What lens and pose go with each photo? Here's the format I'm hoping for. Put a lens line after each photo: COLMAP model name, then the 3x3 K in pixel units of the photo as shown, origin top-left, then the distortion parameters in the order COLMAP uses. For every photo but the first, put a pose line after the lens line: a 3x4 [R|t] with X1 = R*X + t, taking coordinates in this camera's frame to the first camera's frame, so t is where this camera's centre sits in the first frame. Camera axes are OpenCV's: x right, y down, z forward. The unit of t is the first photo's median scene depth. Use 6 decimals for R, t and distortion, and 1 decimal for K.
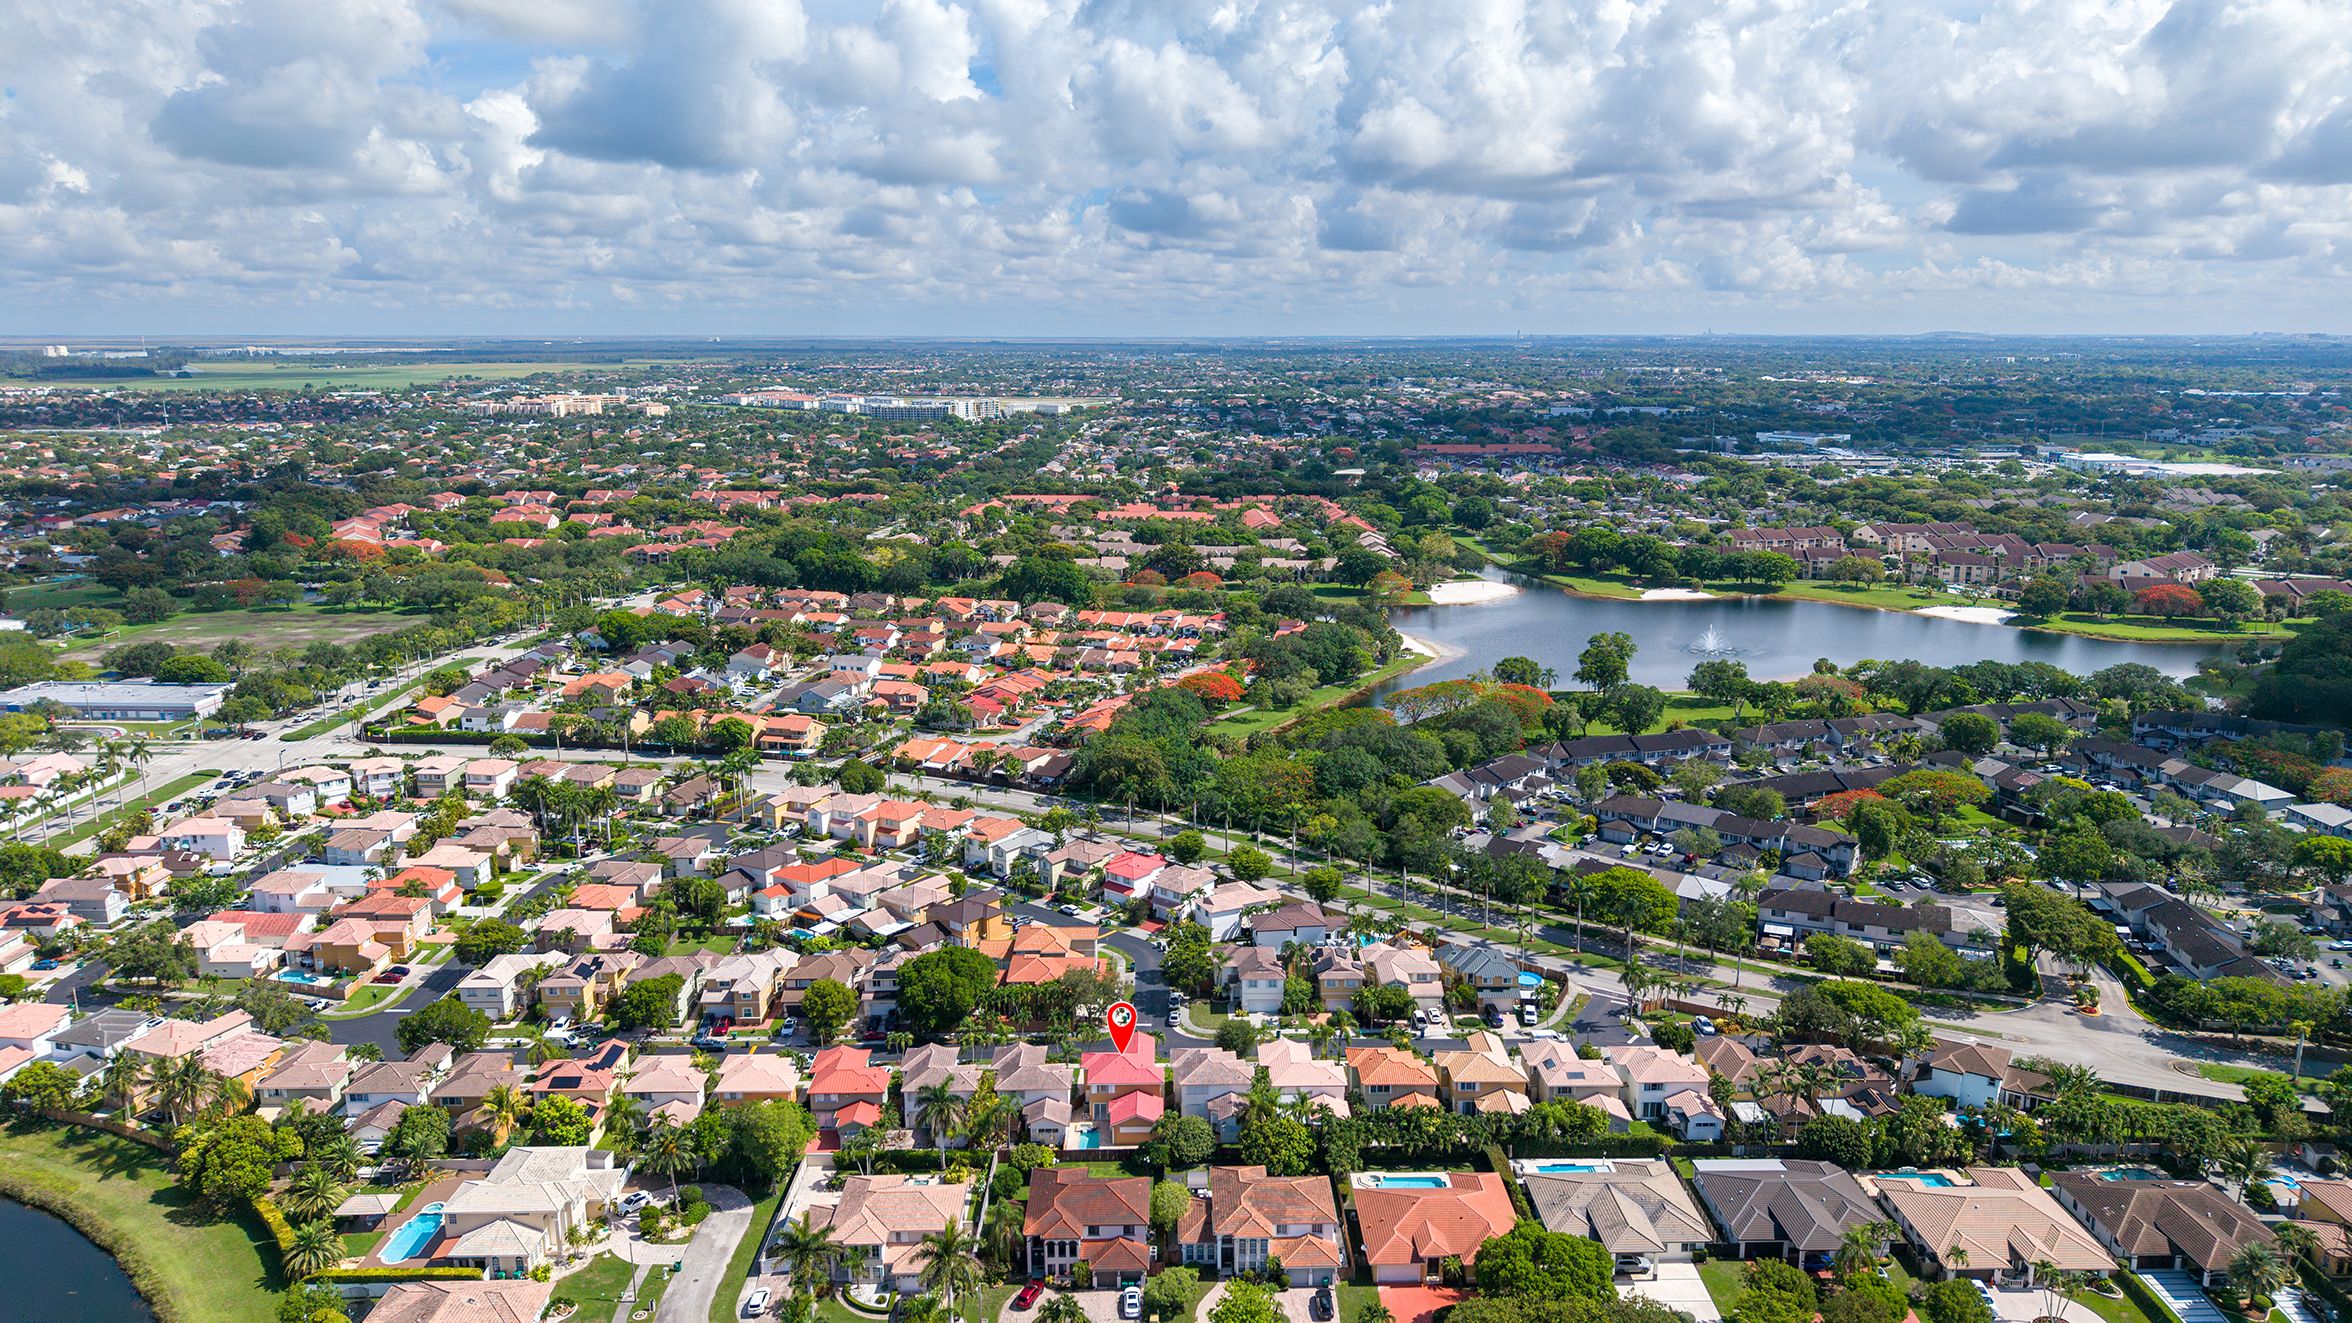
lens RADIAL K [[1645.2, 0, 1176.0], [0, 1645.2, 661.5], [0, 0, 1]] dist [0.025351, -0.004288]
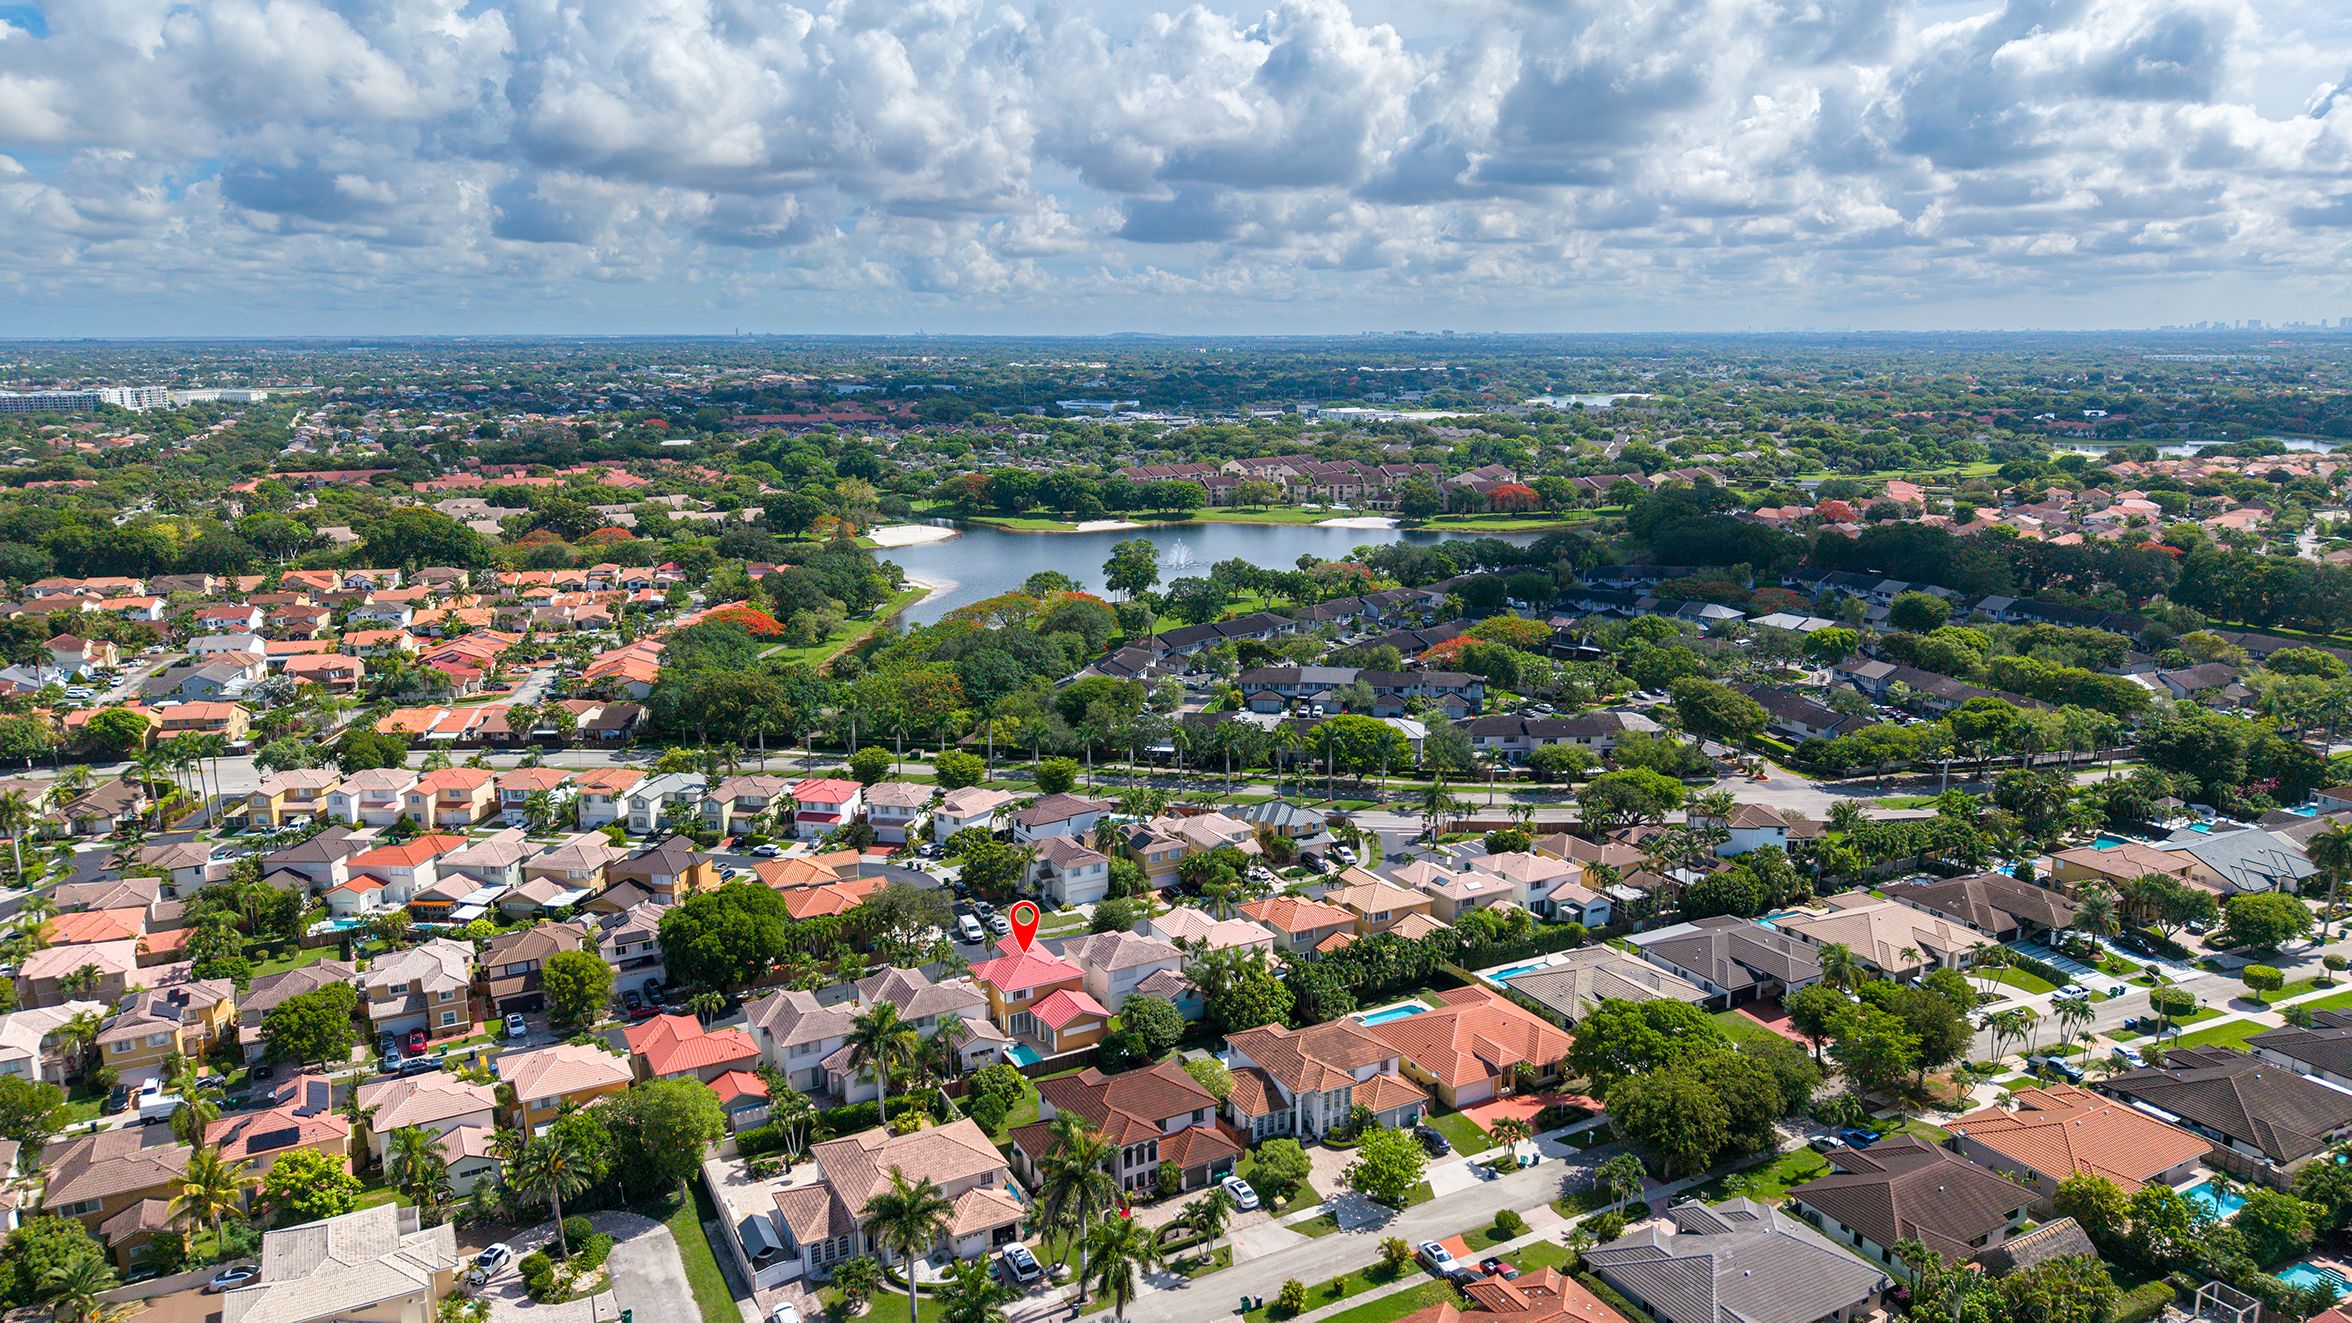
lens RADIAL K [[1618.3, 0, 1183.6], [0, 1618.3, 727.2], [0, 0, 1]] dist [0.081031, -0.089139]
pose [[0.878453, -0.113094, 0.464253, -0.234672], [0.100253, 0.993584, 0.052345, 0.062803], [-0.467194, 0.000560, 0.884155, 0.164771]]
